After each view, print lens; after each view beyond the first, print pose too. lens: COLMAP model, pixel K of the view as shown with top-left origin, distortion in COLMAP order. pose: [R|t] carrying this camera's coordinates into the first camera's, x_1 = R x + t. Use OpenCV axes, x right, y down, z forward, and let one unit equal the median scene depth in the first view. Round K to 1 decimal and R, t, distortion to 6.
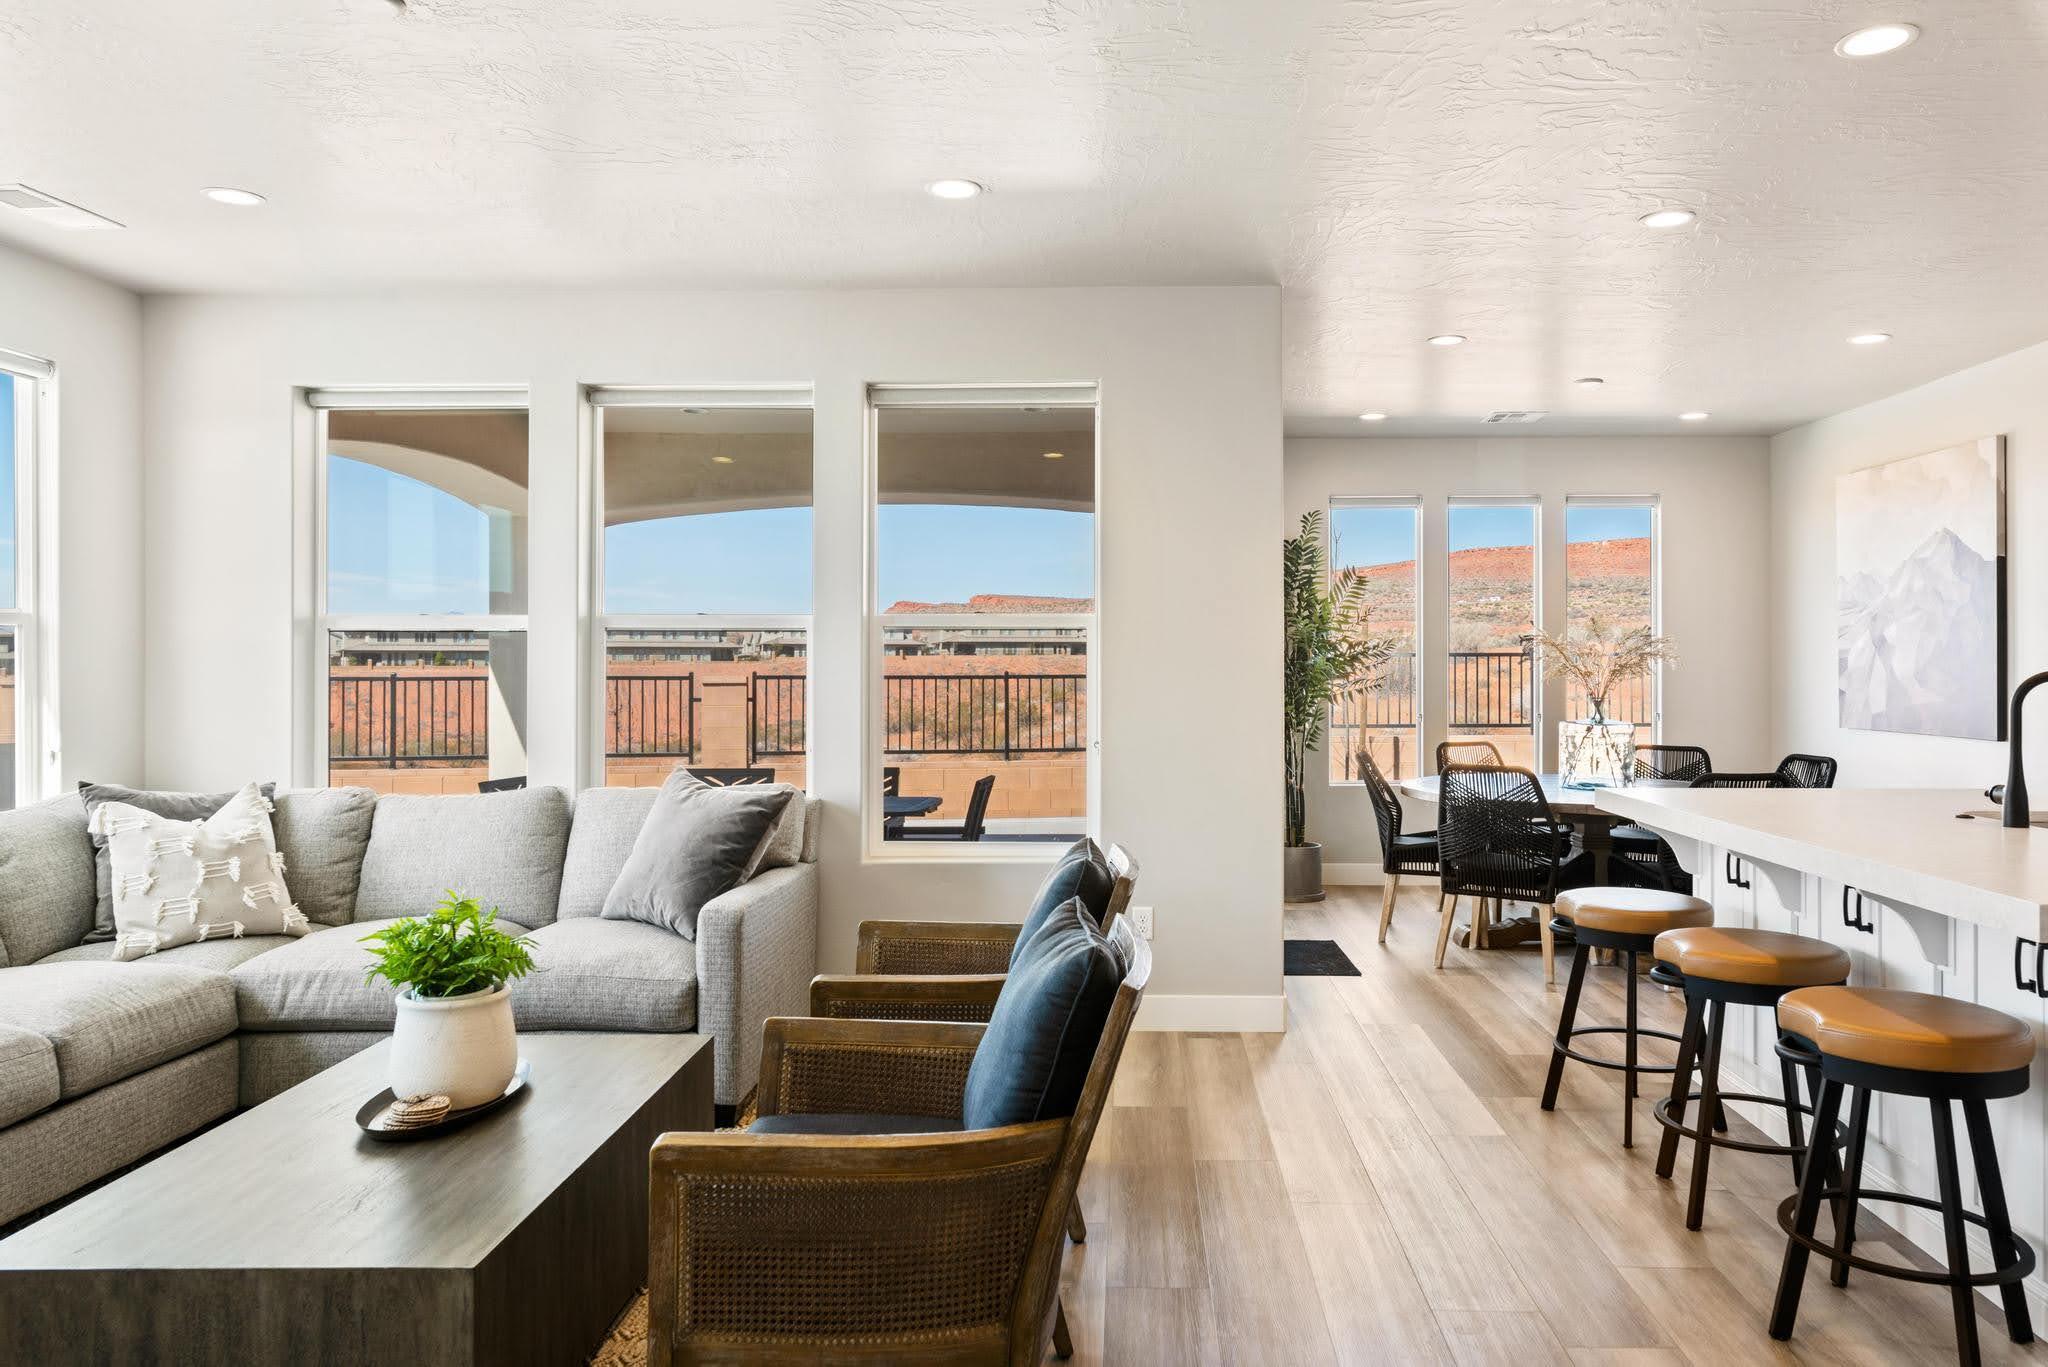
lens RADIAL K [[1369.5, 0, 1115.4], [0, 1369.5, 658.8], [0, 0, 1]] dist [0.006888, 0.005481]
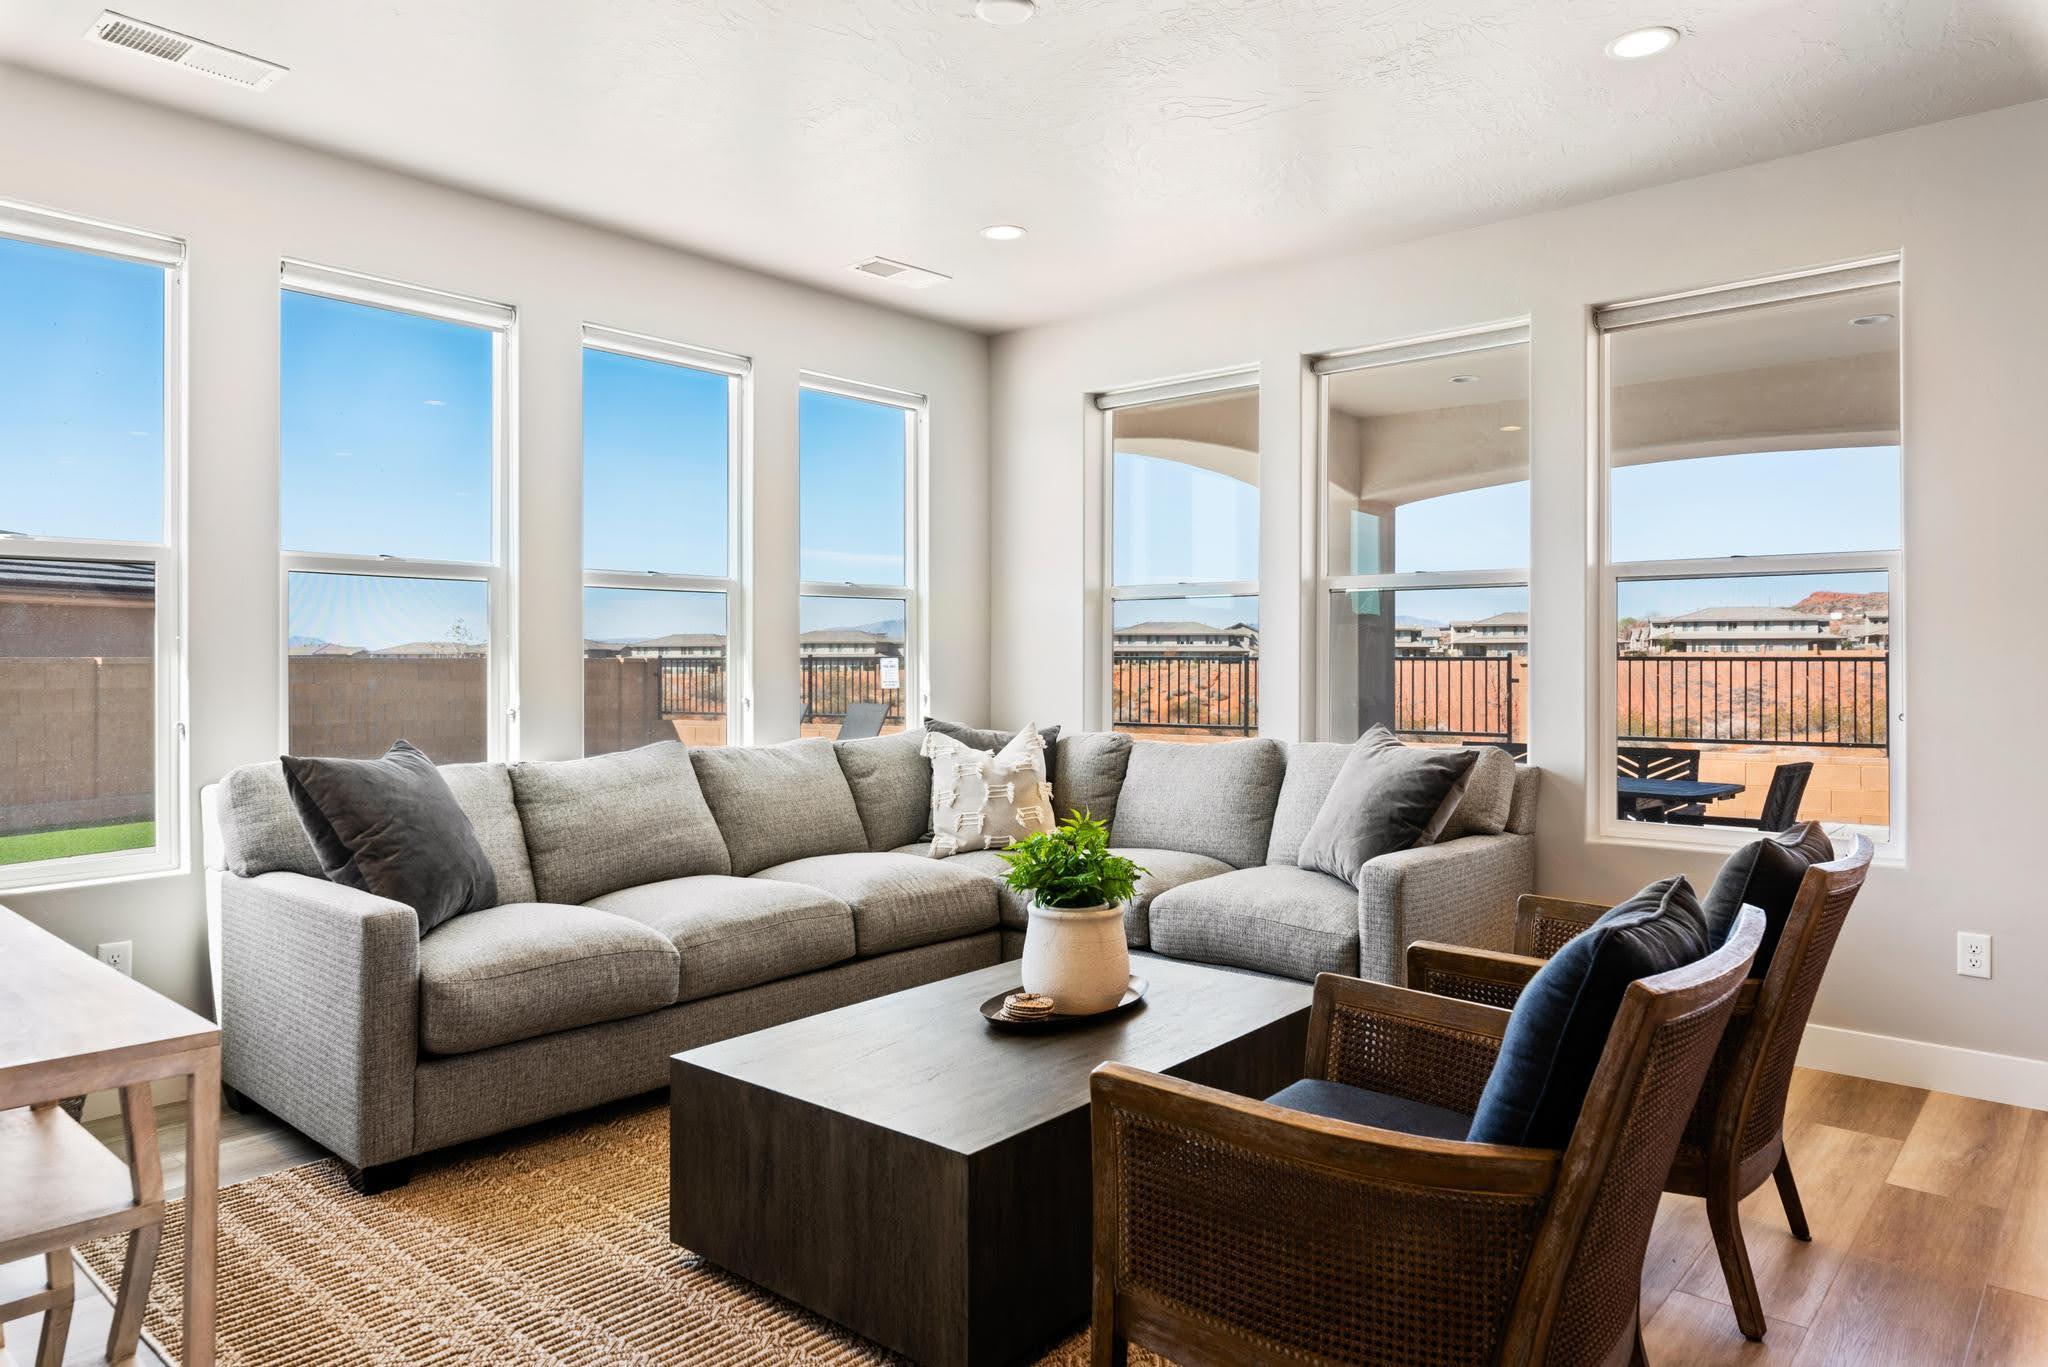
lens RADIAL K [[1303.3, 0, 1028.7], [0, 1303.3, 640.9], [0, 0, 1]] dist [0.016113, -0.005300]
pose [[0.768946, -0.007691, -0.639267, 0.104647], [0.001927, 0.999951, -0.009712, 0.032774], [0.639310, 0.006236, 0.768923, 0.137538]]
